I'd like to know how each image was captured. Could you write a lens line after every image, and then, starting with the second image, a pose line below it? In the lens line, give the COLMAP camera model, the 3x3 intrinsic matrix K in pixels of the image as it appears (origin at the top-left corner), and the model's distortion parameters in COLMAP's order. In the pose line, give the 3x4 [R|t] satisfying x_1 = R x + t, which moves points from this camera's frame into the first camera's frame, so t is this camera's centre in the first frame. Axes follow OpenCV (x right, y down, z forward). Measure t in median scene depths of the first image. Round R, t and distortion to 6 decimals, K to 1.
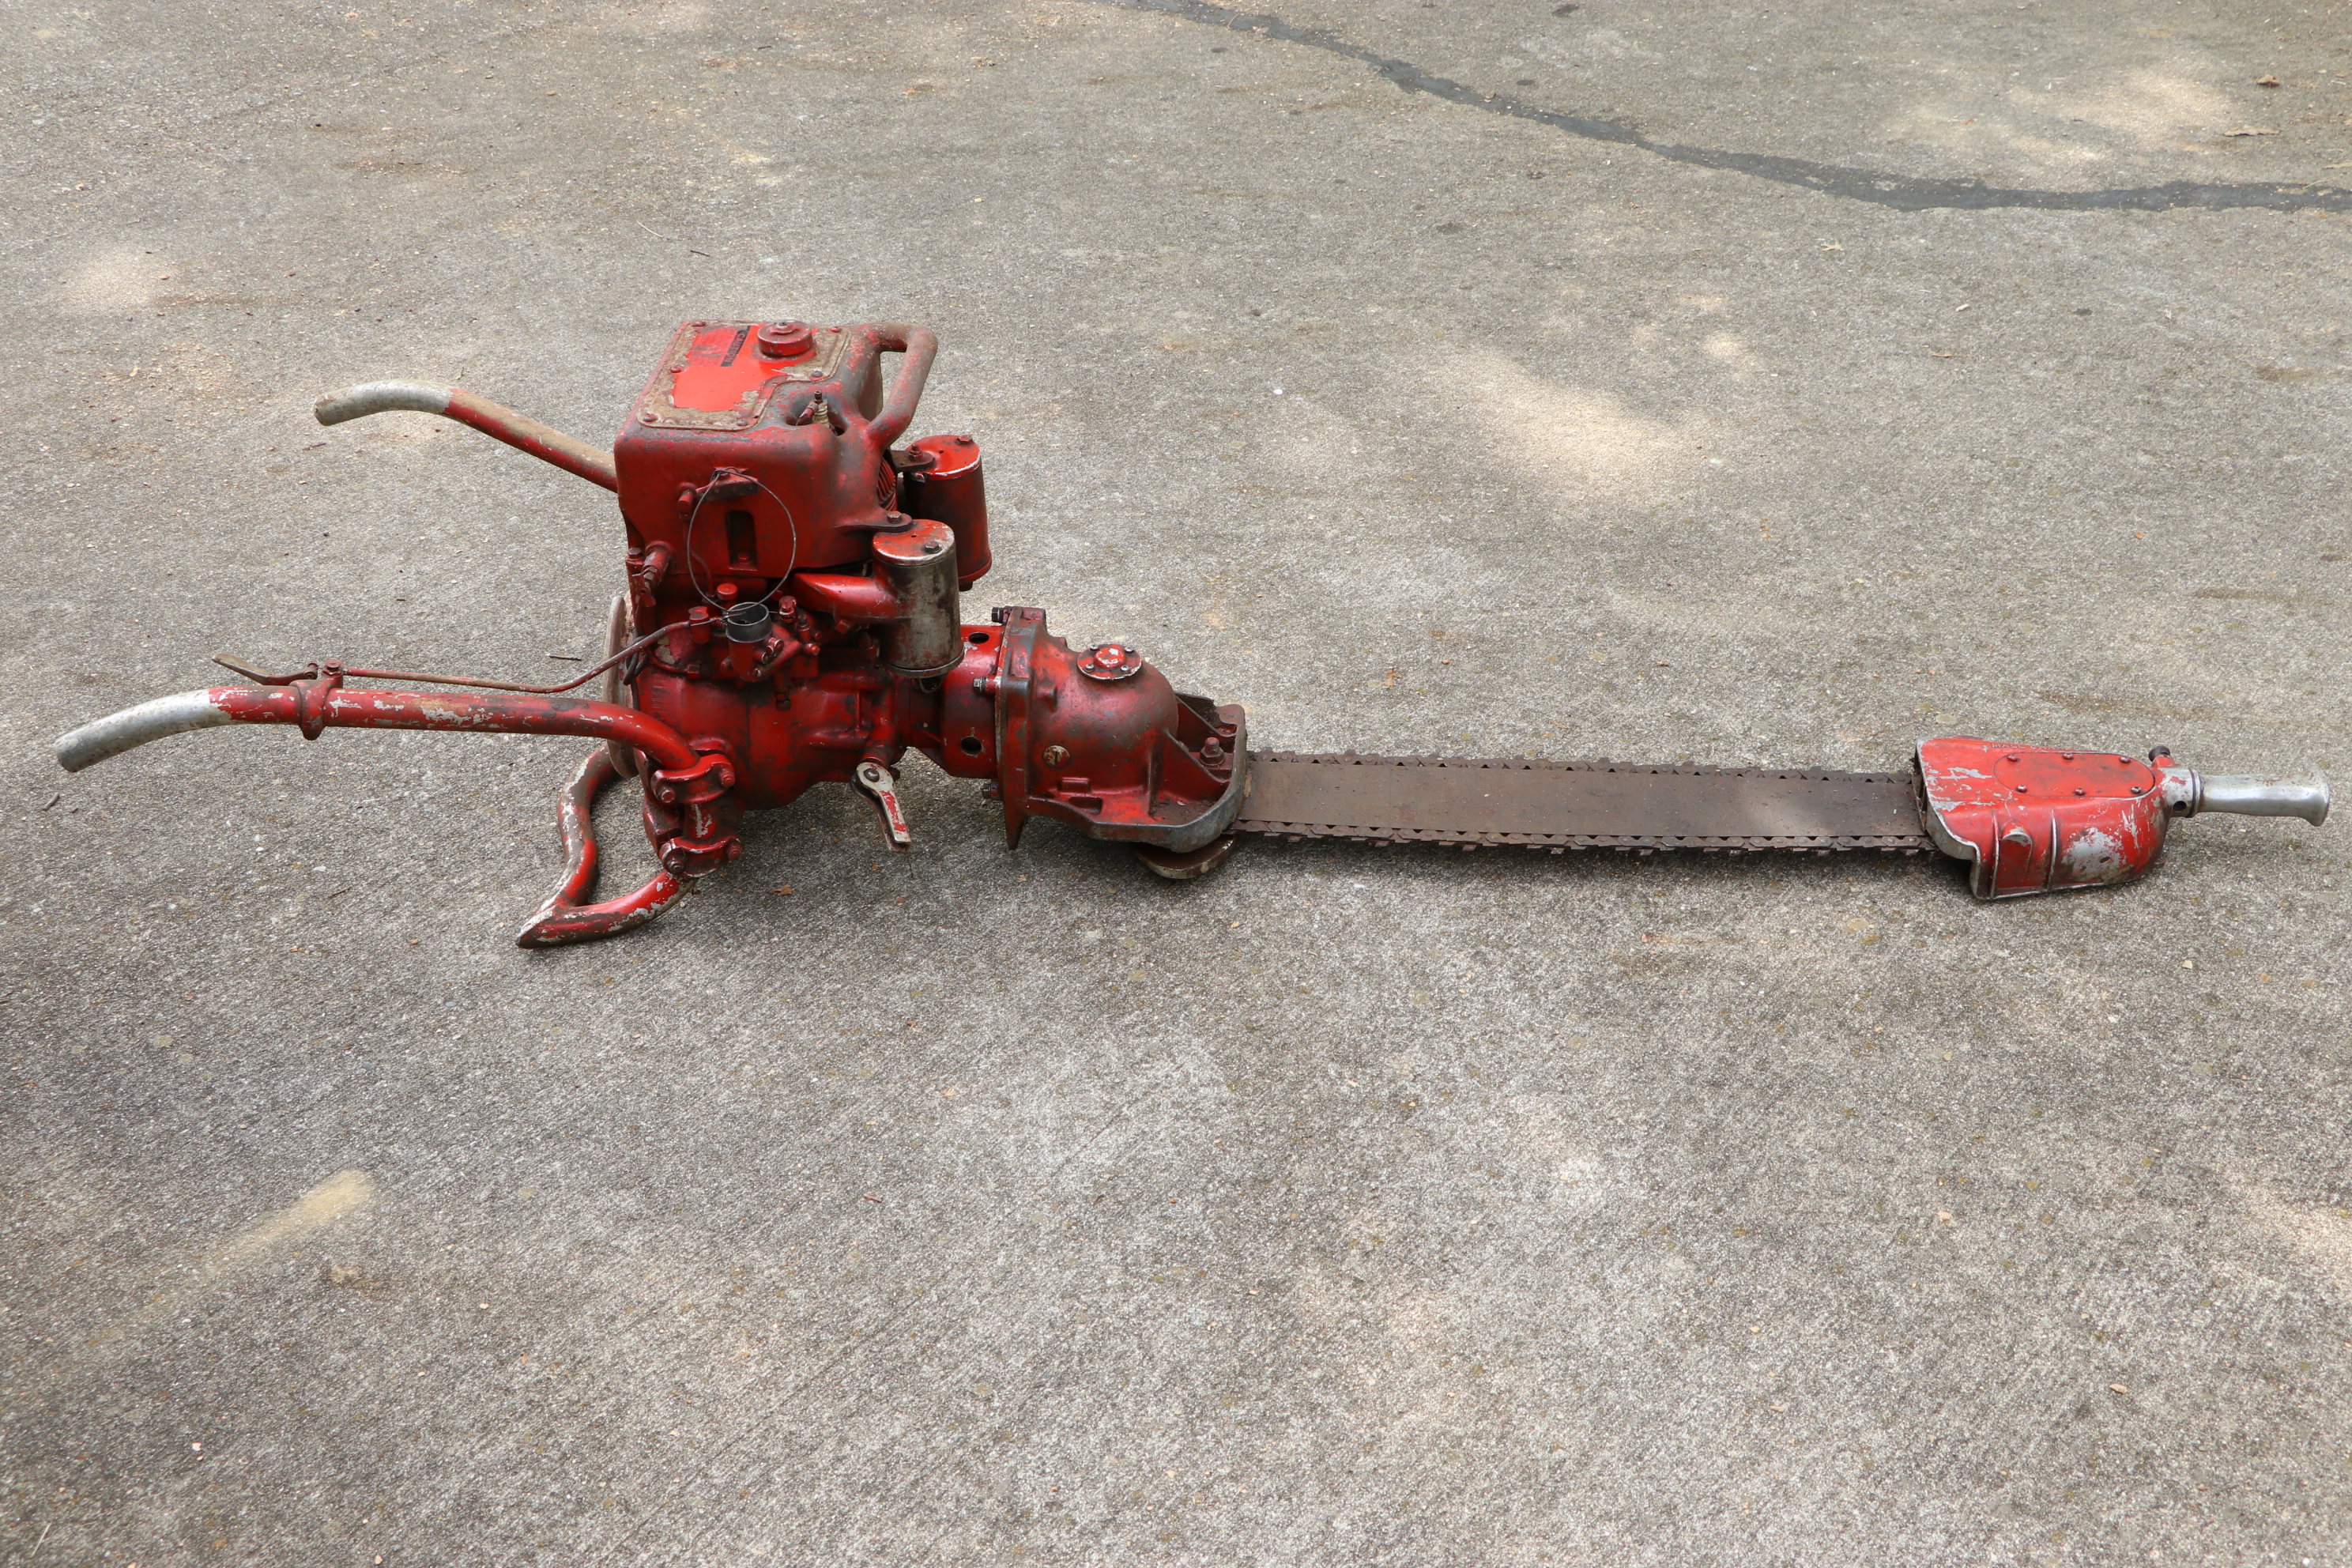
lens RADIAL K [[2582.1, 0, 1158.6], [0, 2582.1, 804.0], [0, 0, 1]] dist [-0.028296, 0.000000]
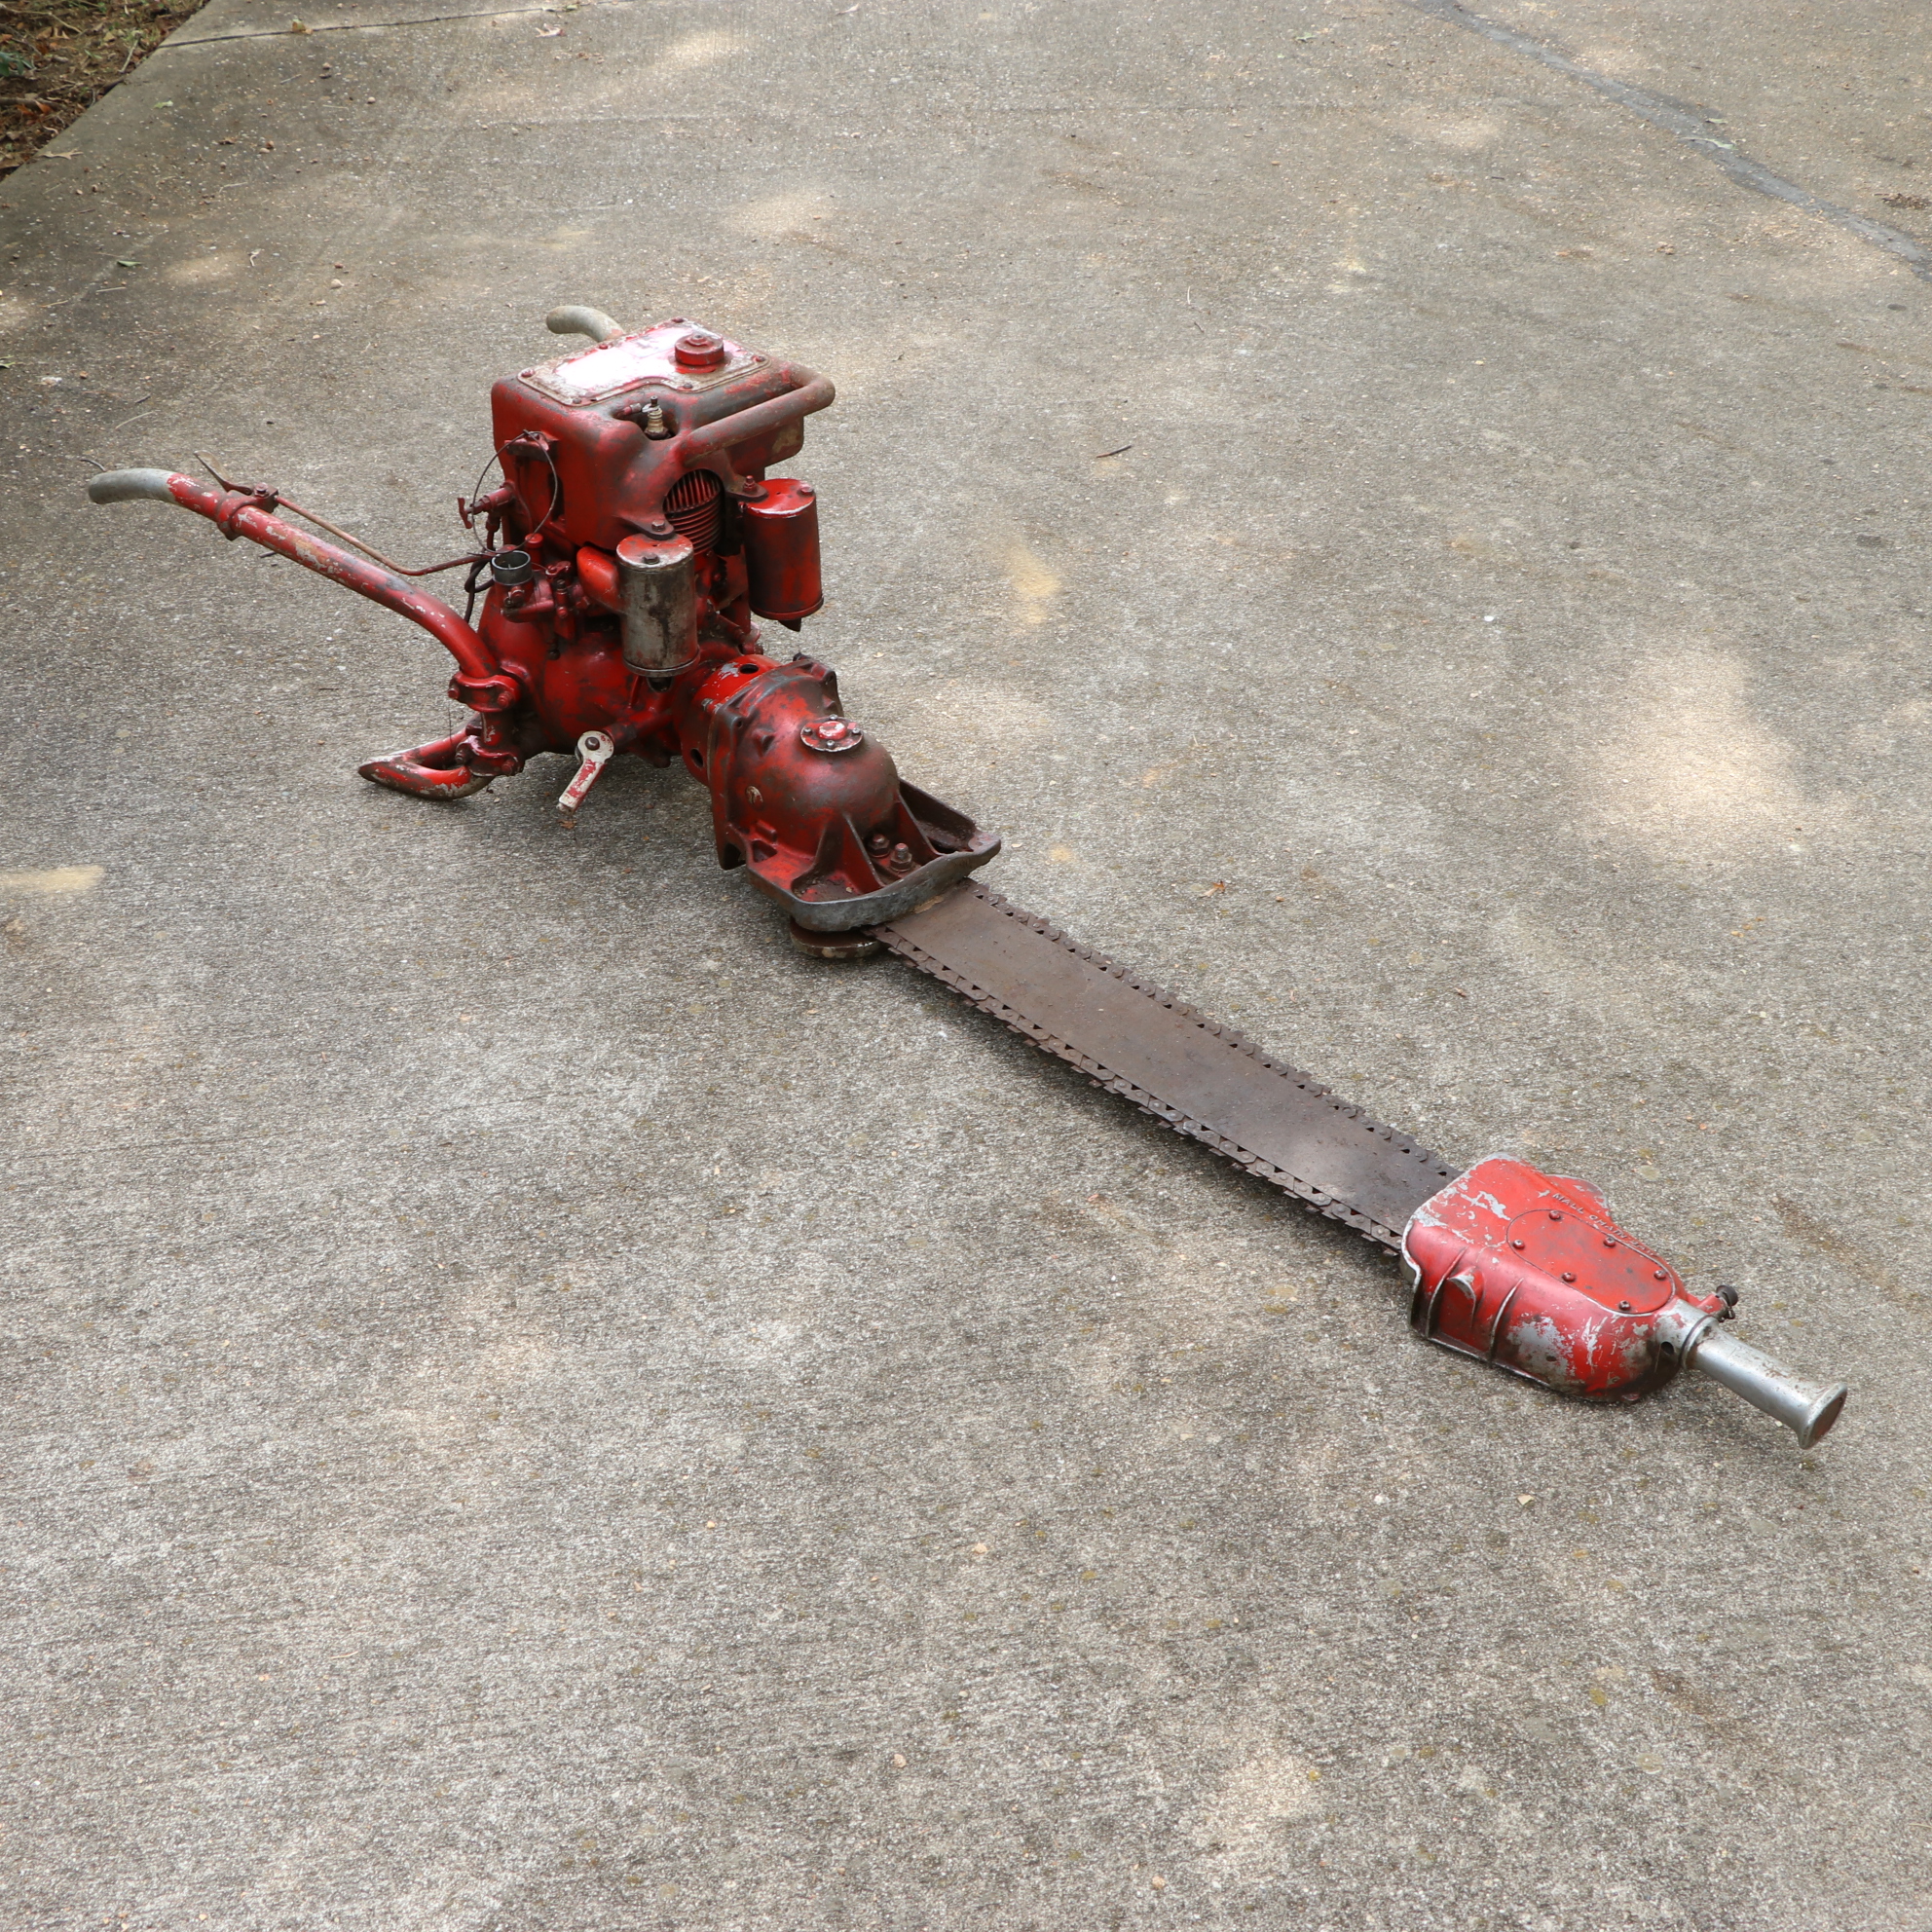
lens RADIAL K [[2575.2, 0, 955.6], [0, 2575.2, 981.5], [0, 0, 1]] dist [-0.122659, 0.000000]
pose [[0.757641, 0.410739, -0.507221, 0.590340], [-0.392976, 0.907570, 0.147943, -0.138953], [0.521104, 0.087238, 0.849023, 0.159051]]
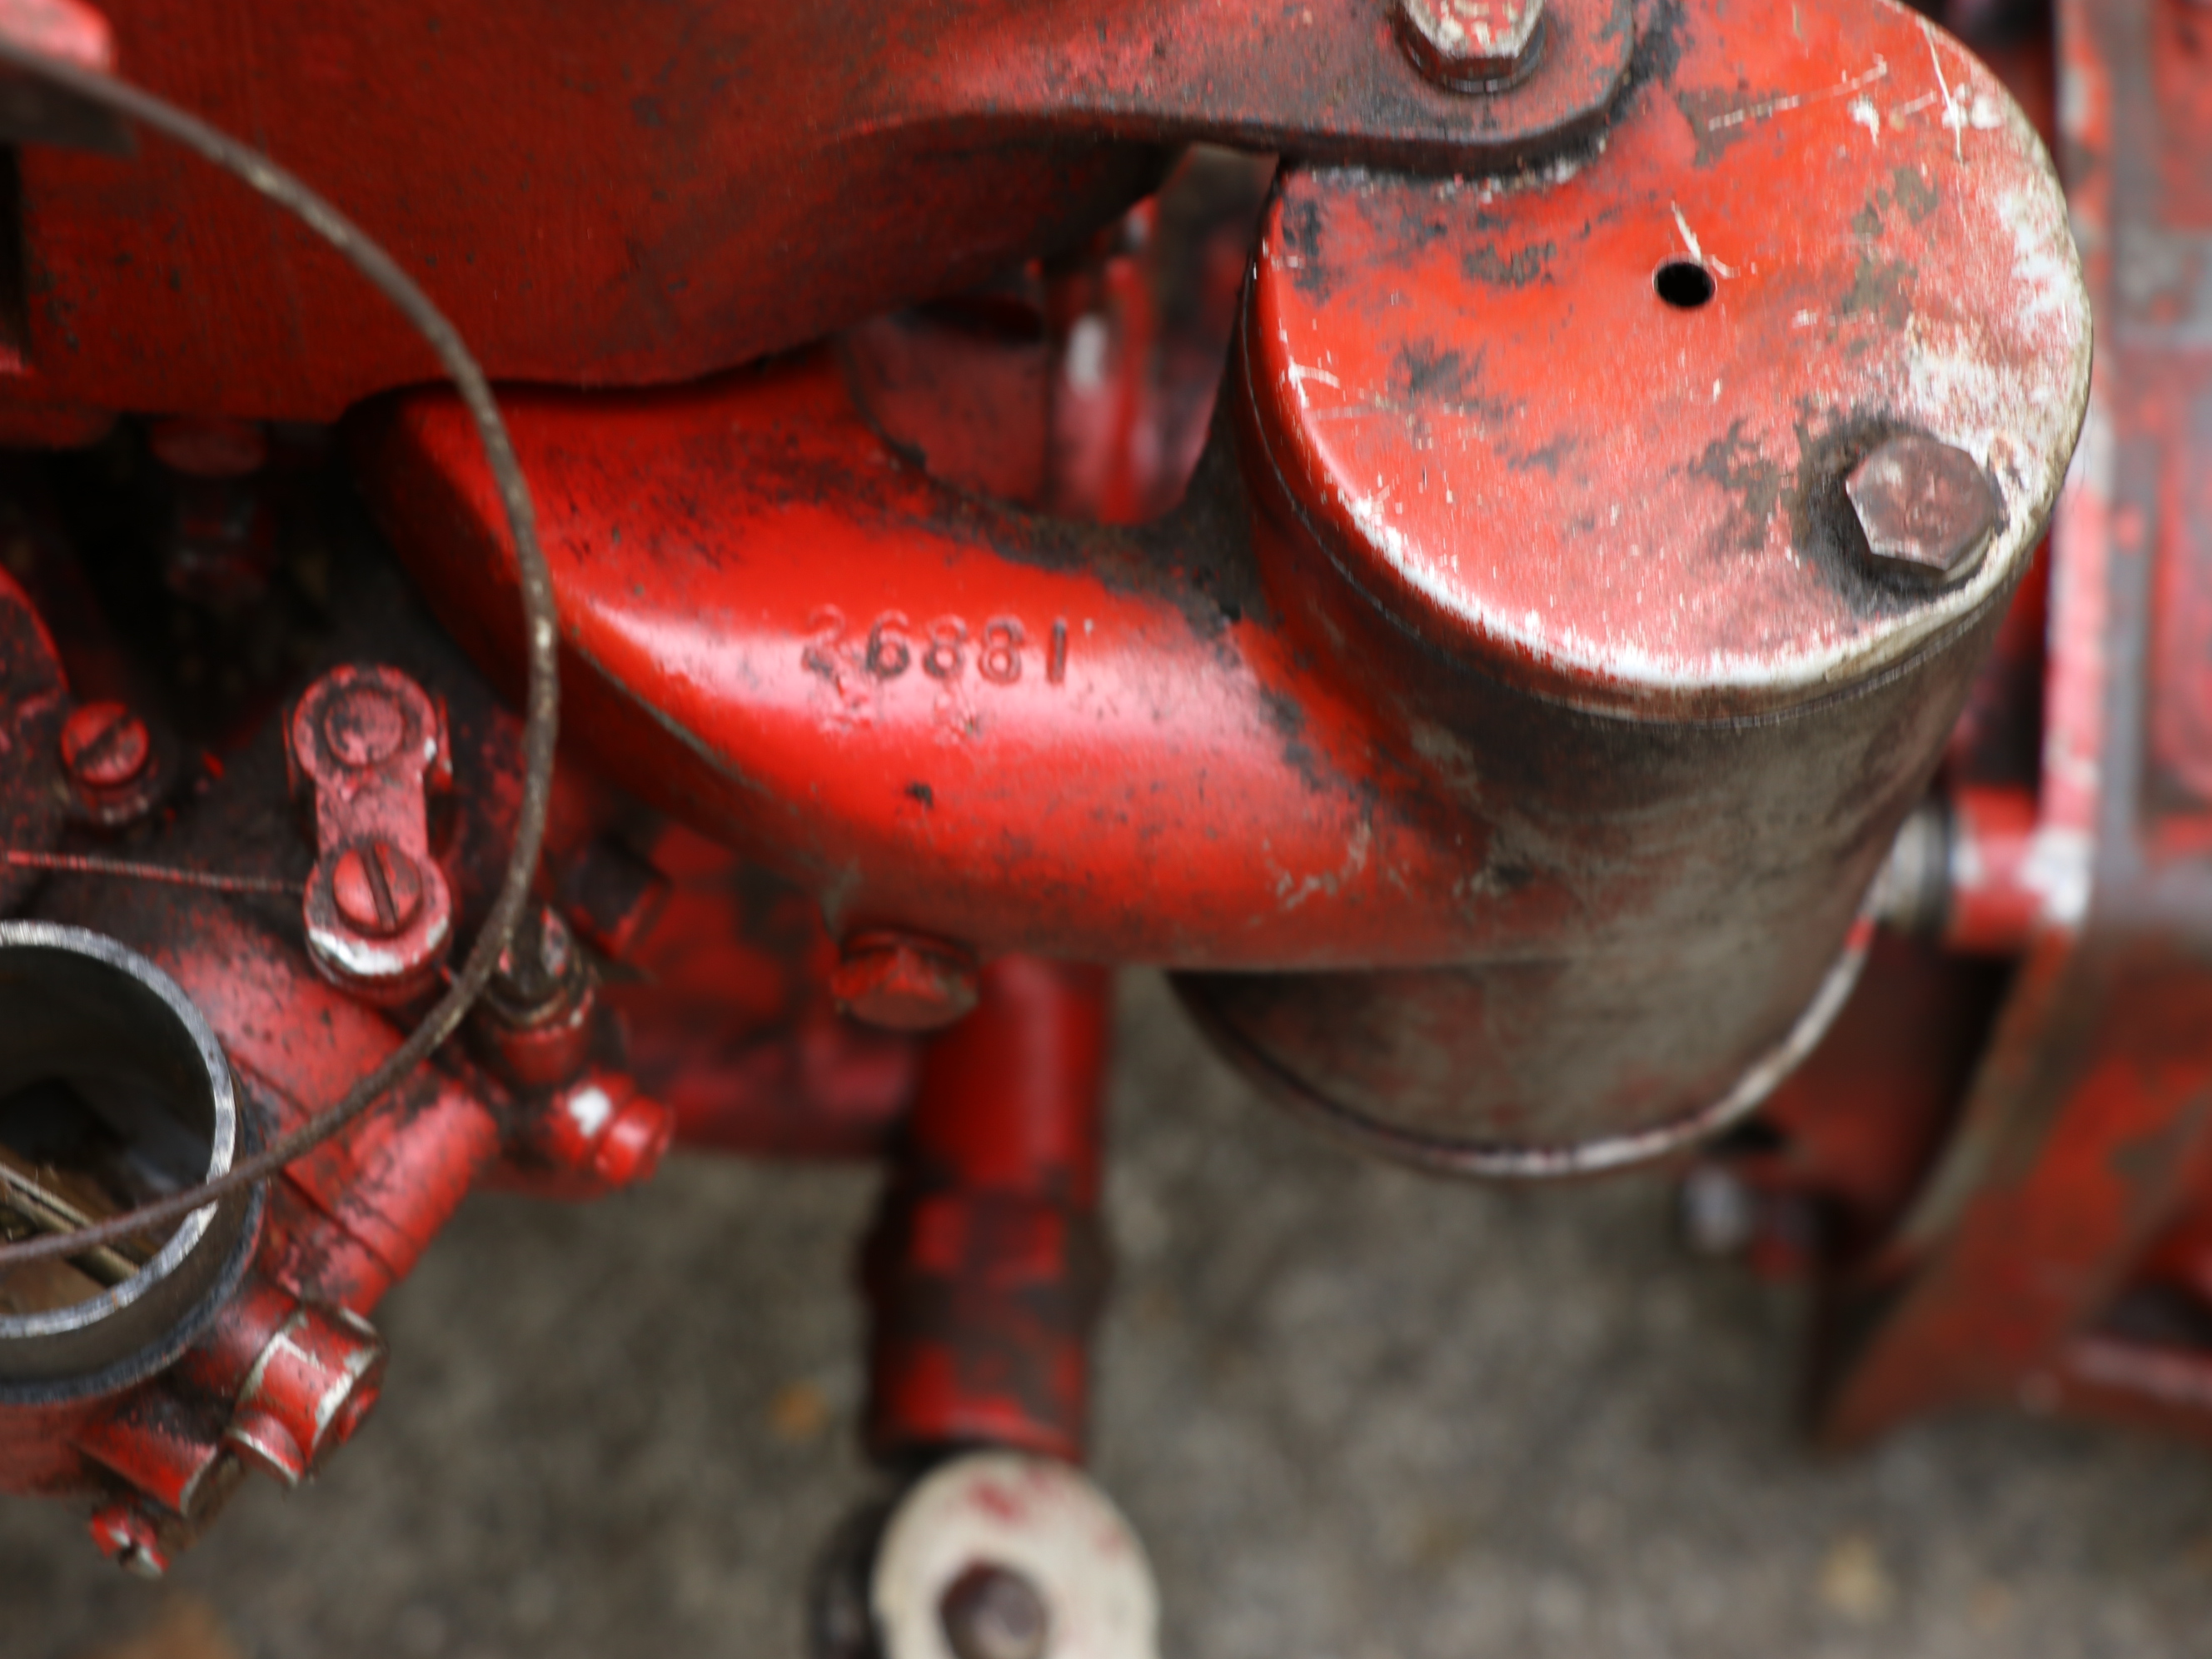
lens RADIAL K [[6667.4, 0, 1104.7], [0, 6667.4, 830.1], [0, 0, 1]] dist [0.099466, 0.000000]
pose [[0.995542, -0.002403, 0.094291, -0.133428], [-0.048059, 0.847256, 0.529006, -0.207836], [-0.081159, -0.531179, 0.843364, 0.736521]]
